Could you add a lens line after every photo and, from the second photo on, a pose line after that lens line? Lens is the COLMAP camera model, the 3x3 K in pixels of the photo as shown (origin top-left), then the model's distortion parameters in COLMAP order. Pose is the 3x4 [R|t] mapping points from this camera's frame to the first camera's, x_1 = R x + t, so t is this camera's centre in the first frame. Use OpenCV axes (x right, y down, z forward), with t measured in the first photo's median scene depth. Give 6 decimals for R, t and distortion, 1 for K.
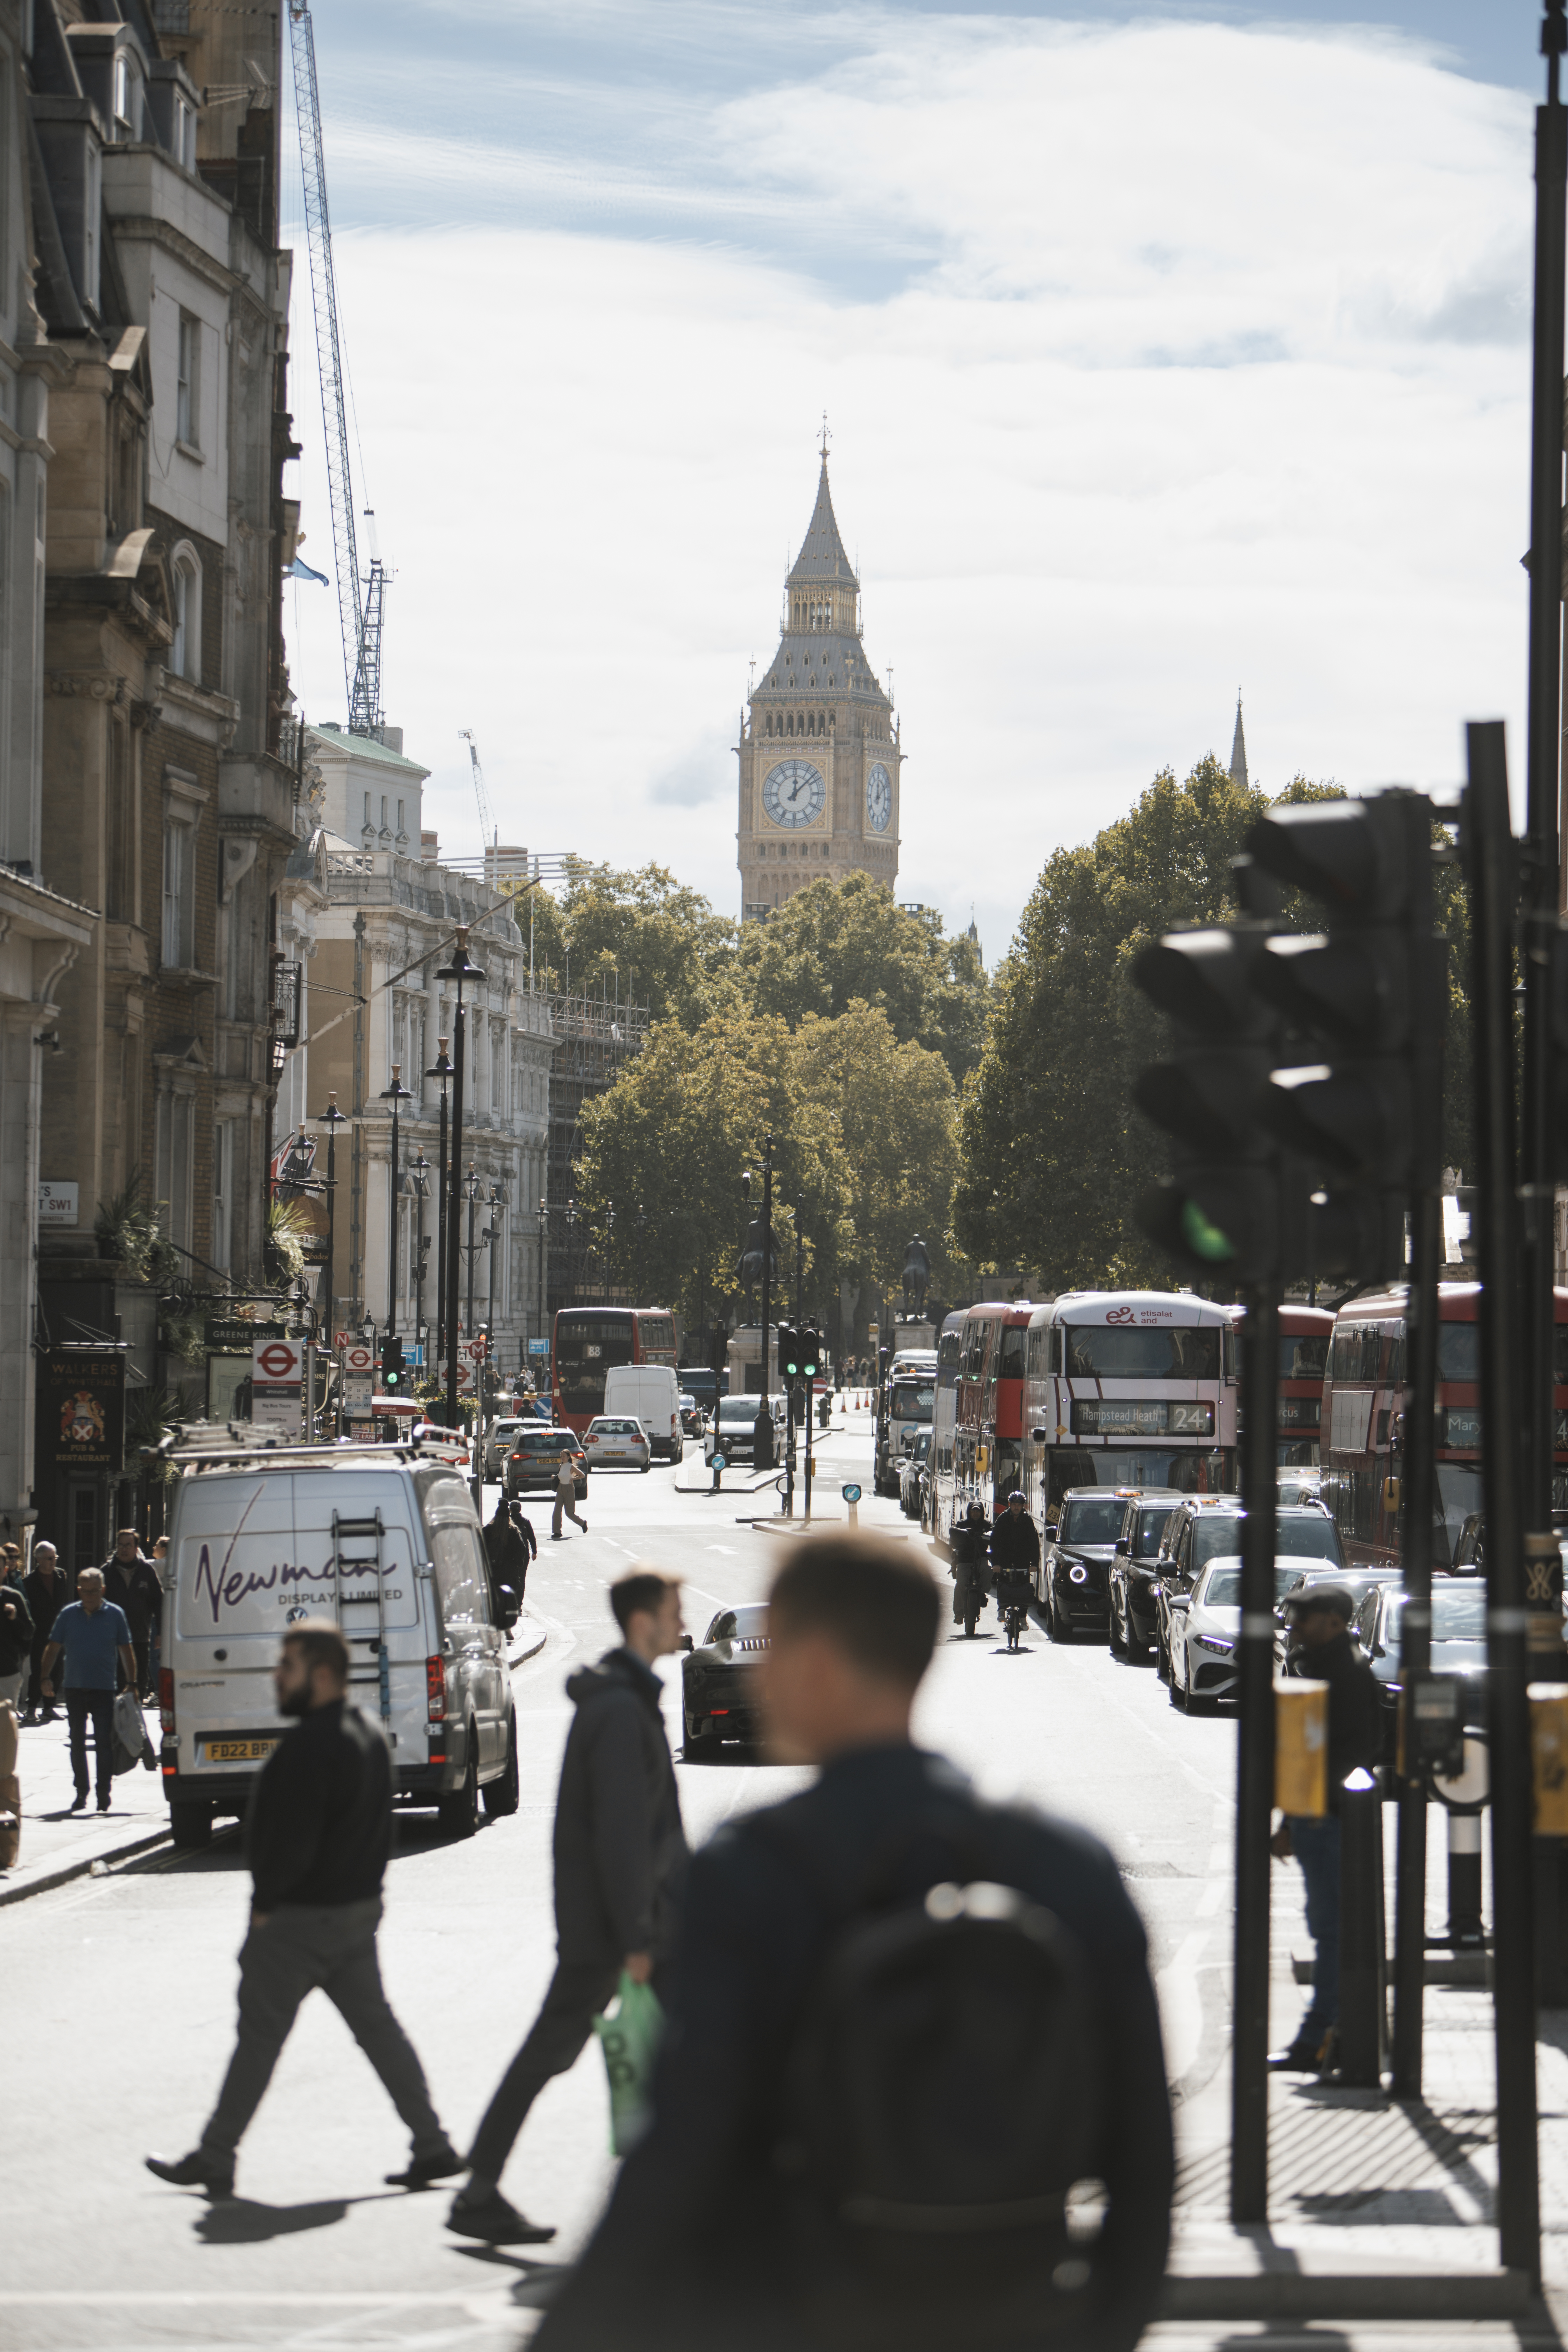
lens RADIAL K [[8697.7, 0, 784.0], [0, 8697.7, 1176.0], [0, 0, 1]] dist [0.040740, 0.369363]
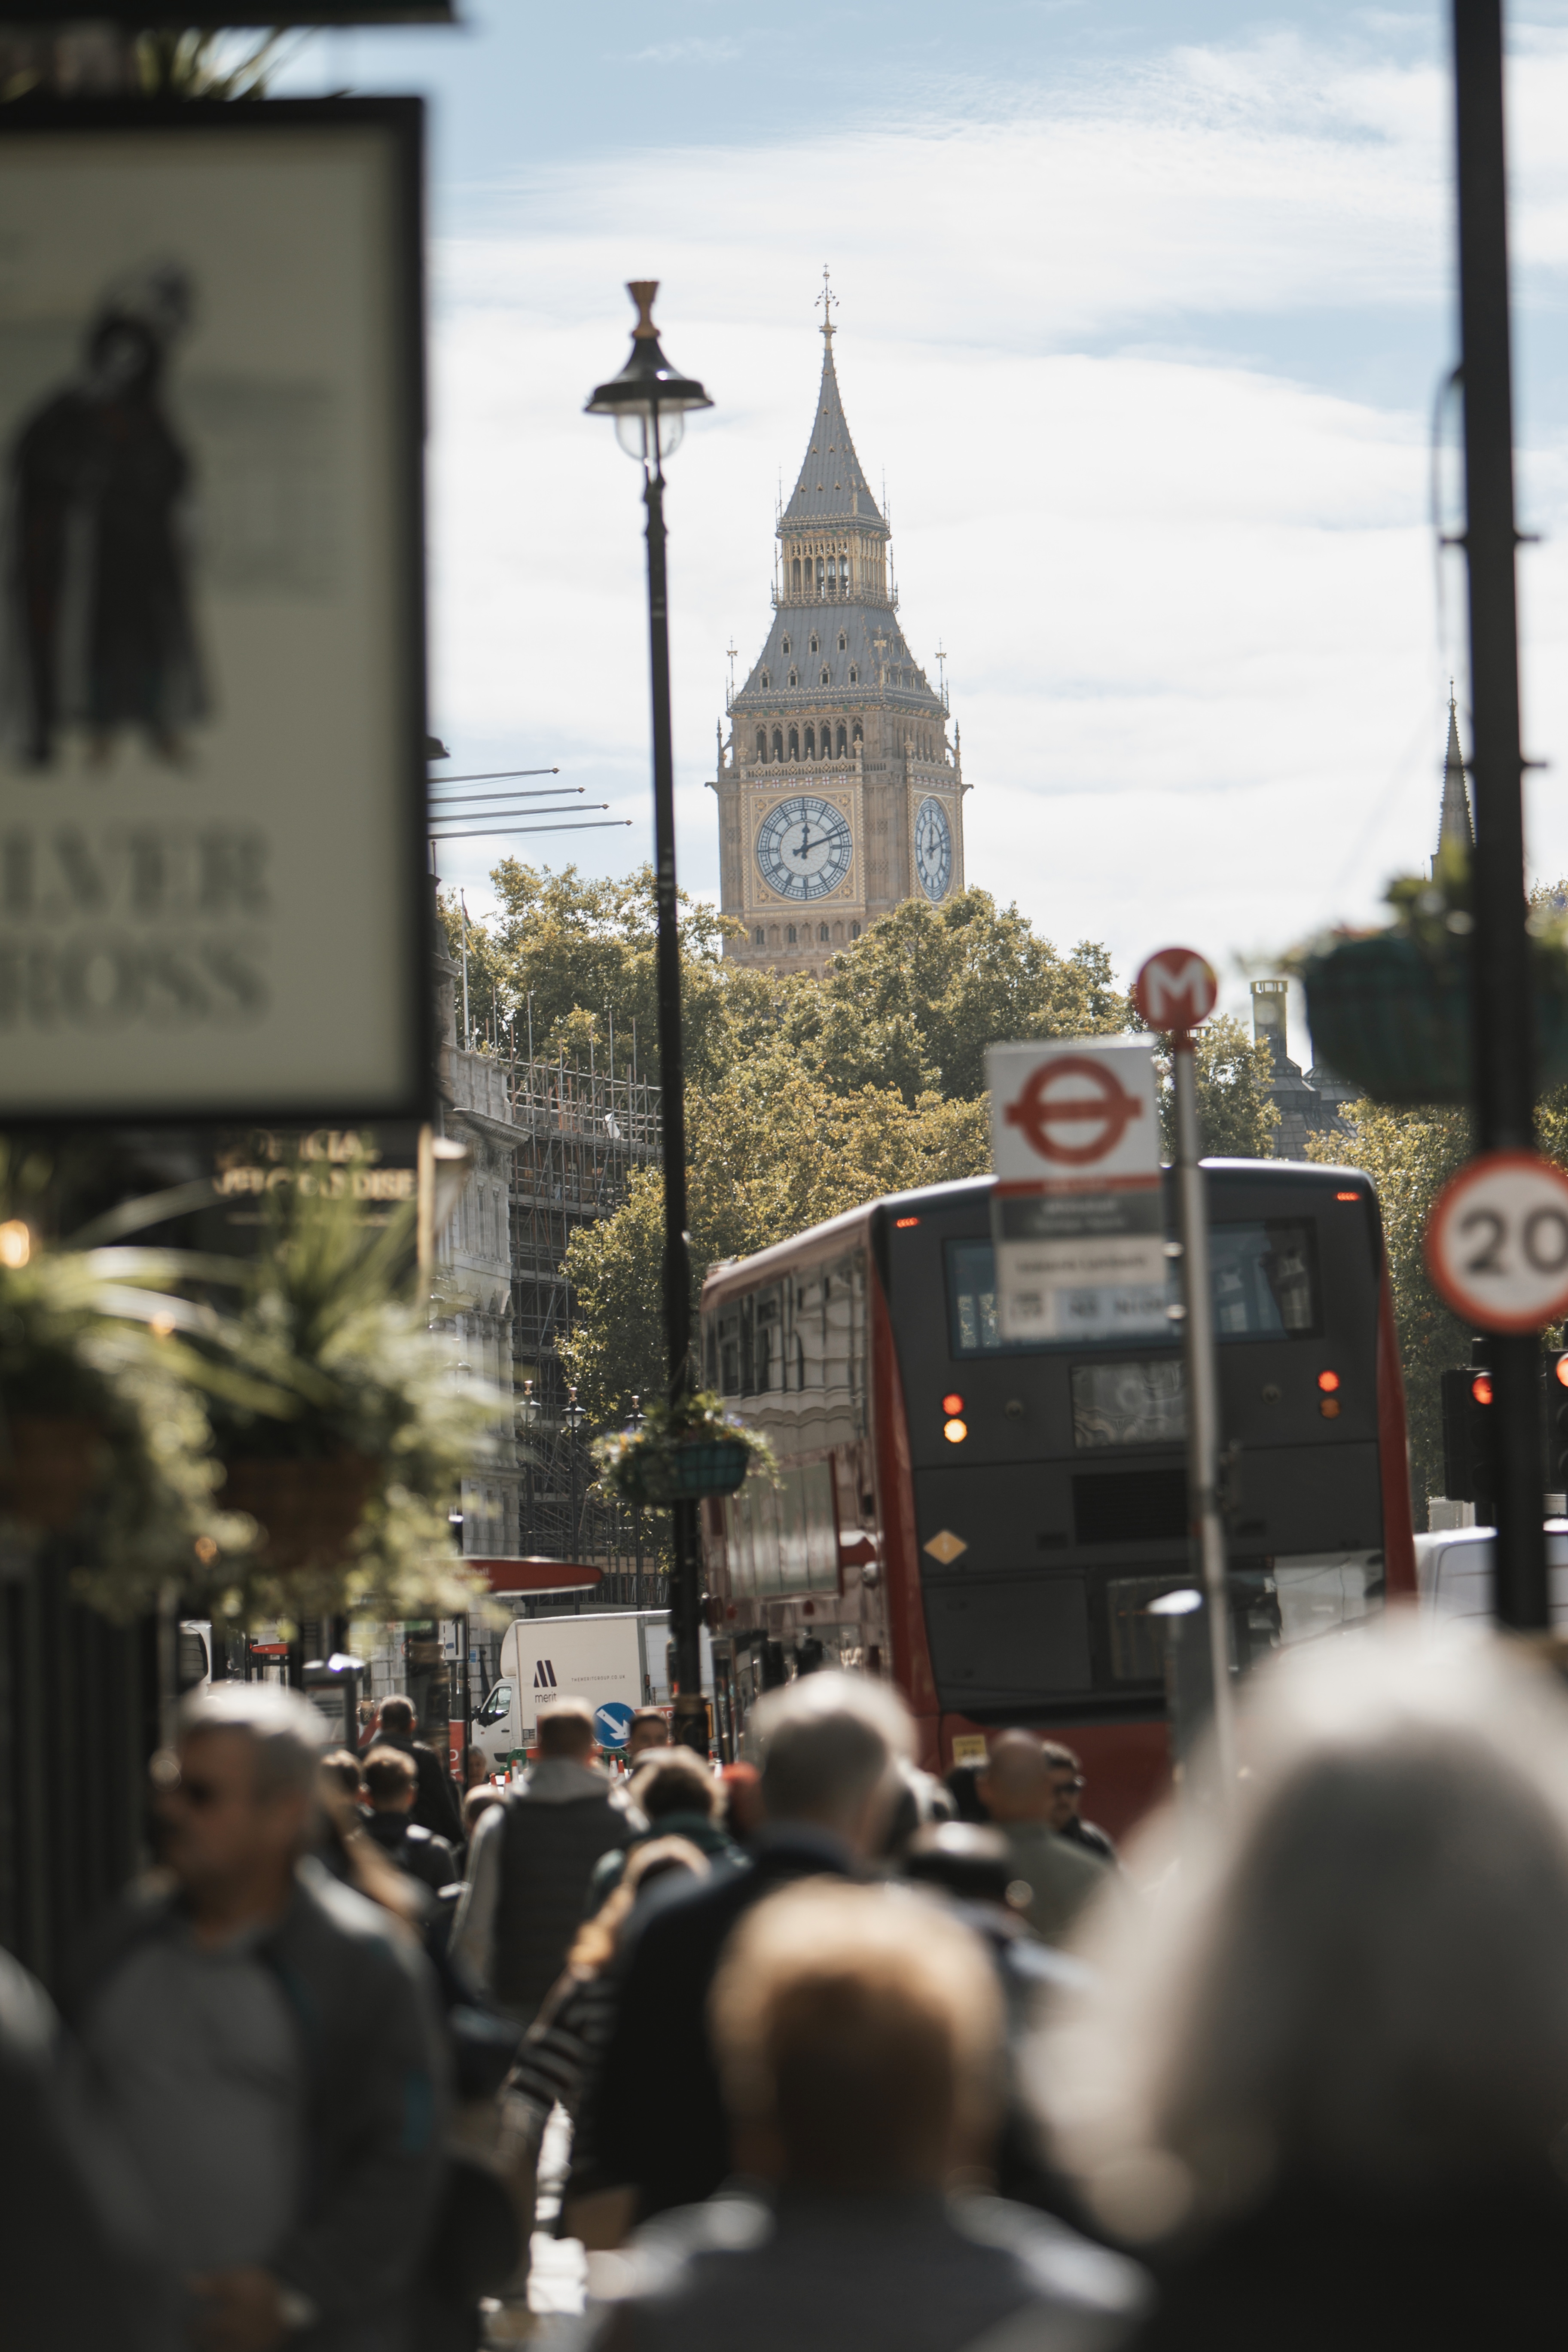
lens RADIAL K [[8697.7, 0, 784.0], [0, 8697.7, 1176.0], [0, 0, 1]] dist [0.040740, 0.369363]
pose [[0.998621, -0.041585, 0.032033, -0.024653], [0.043243, 0.997661, -0.052945, 0.016925], [-0.029756, 0.054257, 0.998084, 0.382163]]
